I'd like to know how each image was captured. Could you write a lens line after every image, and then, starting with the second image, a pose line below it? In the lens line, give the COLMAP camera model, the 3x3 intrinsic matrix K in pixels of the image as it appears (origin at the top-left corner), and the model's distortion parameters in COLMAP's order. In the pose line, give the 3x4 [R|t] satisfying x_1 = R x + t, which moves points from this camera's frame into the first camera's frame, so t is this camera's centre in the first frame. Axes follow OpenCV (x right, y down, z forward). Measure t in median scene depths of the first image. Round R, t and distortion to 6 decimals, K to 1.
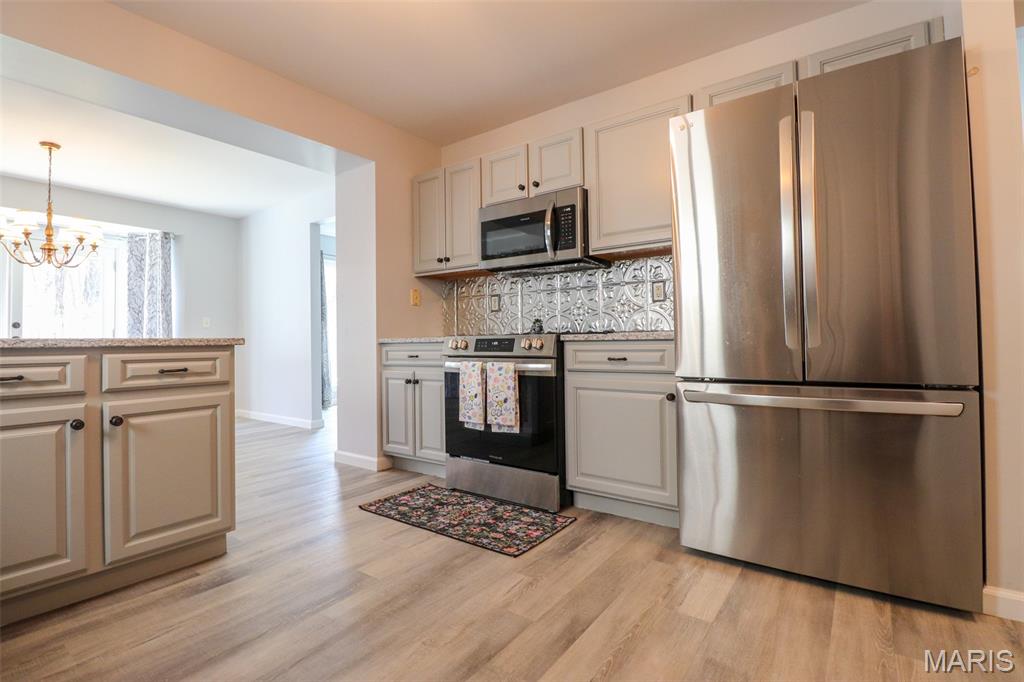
lens RADIAL K [[476.7, 0, 514.2], [0, 476.7, 334.5], [0, 0, 1]] dist [-0.006036, -0.006648]
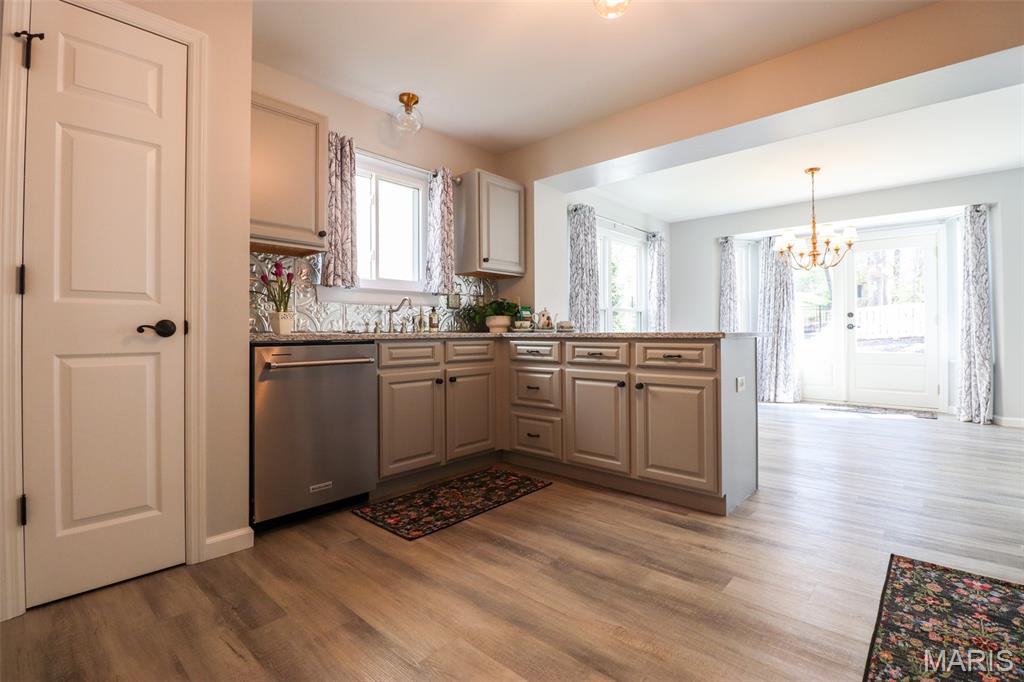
lens RADIAL K [[476.7, 0, 512.4], [0, 476.7, 333.4], [0, 0, 1]] dist [-0.006036, -0.006648]
pose [[-0.110380, 0.015889, -0.993762, 0.719906], [0.019452, 0.999715, 0.013824, -0.017023], [0.993699, -0.017805, -0.110657, 0.737616]]
